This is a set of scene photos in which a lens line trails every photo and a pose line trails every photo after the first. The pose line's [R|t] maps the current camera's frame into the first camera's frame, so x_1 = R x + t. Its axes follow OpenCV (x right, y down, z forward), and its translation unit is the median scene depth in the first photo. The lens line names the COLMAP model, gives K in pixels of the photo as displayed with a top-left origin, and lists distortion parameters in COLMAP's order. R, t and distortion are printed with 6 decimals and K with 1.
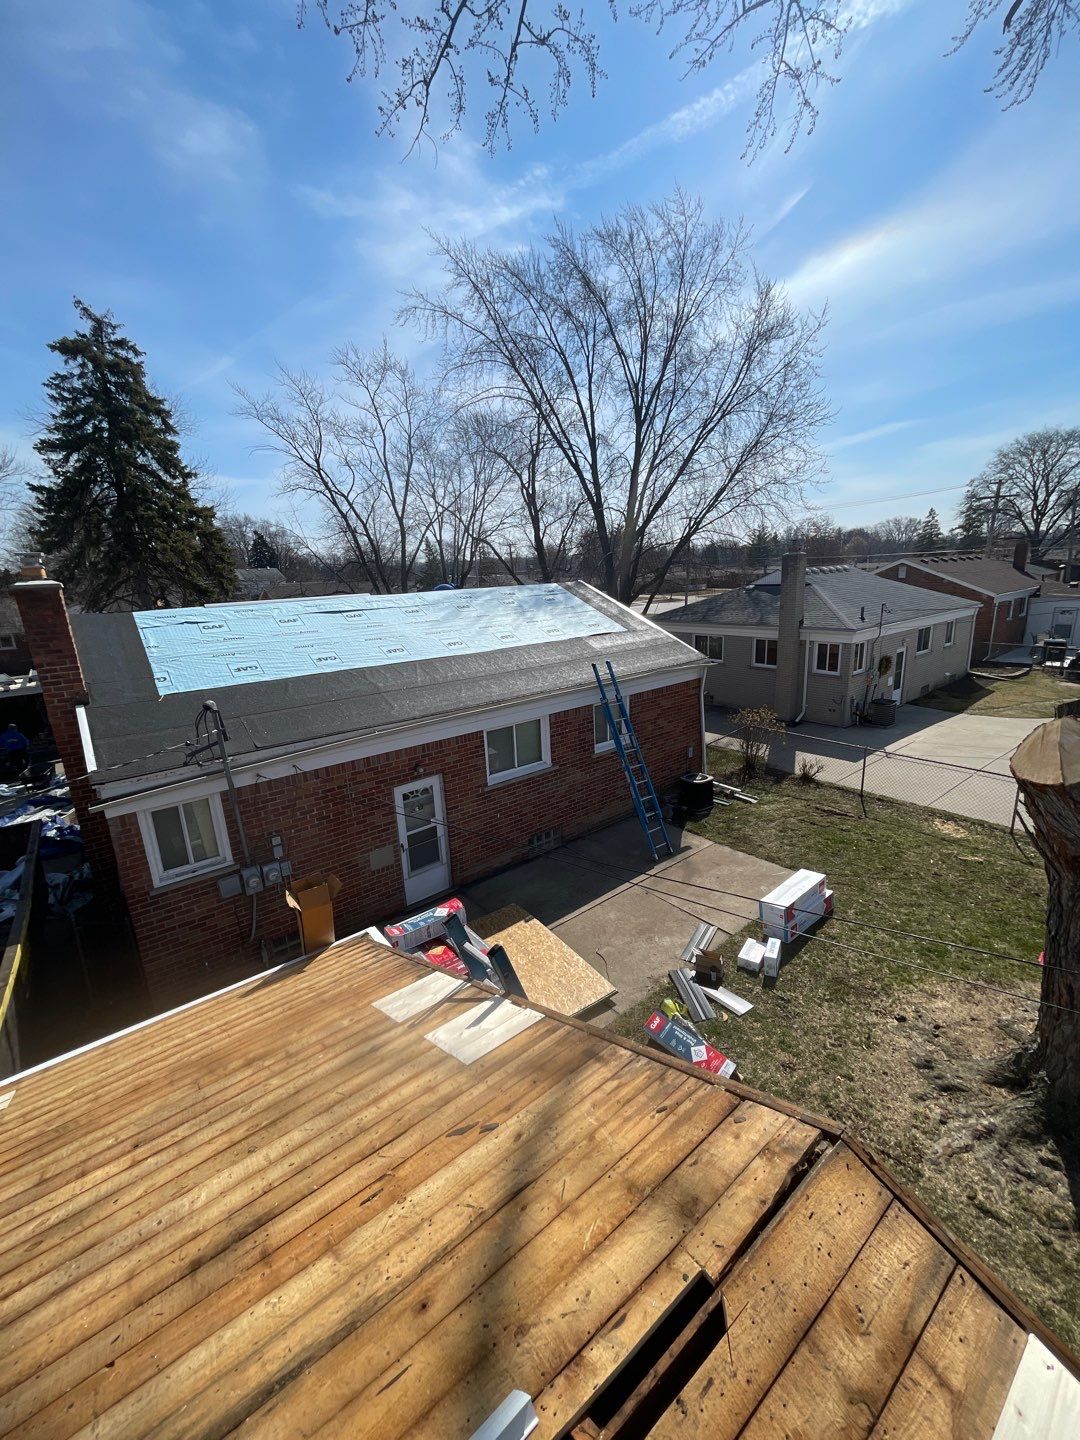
lens RADIAL K [[580.6, 0, 543.3], [0, 580.6, 715.8], [0, 0, 1]] dist [-0.000430, 0.000011]
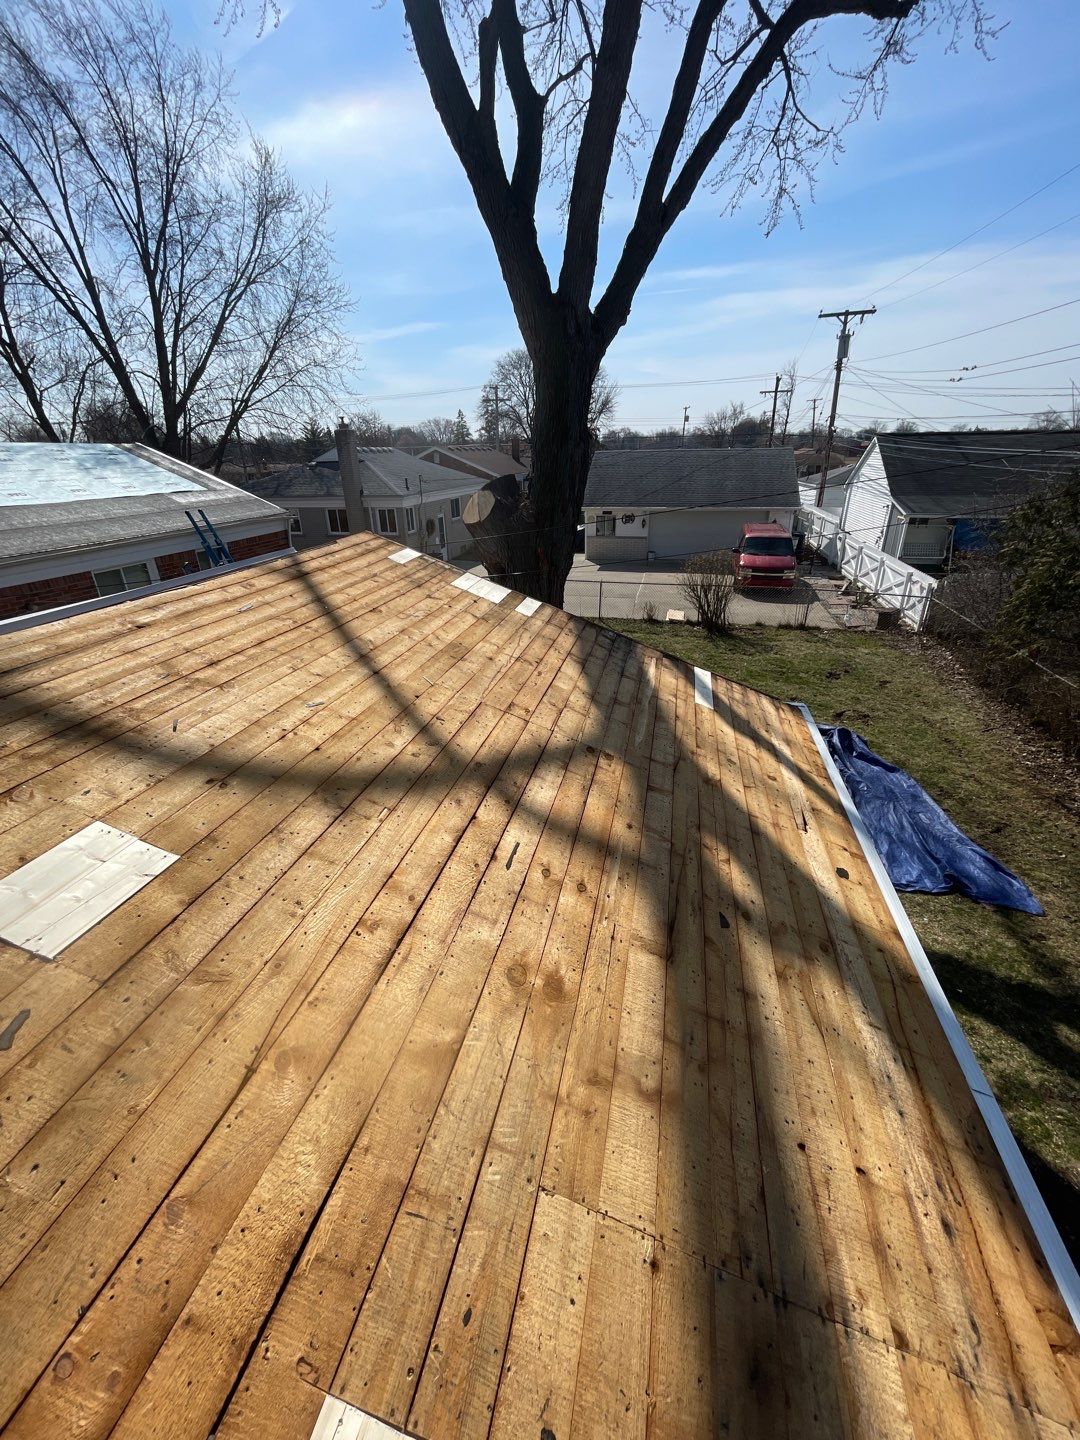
lens RADIAL K [[596.0, 0, 533.1], [0, 596.0, 717.1], [0, 0, 1]] dist [0.014494, -0.000010]
pose [[0.787426, -0.224878, 0.573926, -0.065346], [0.141452, 0.972153, 0.186841, 0.080807], [-0.599960, -0.065940, 0.797308, -0.165016]]
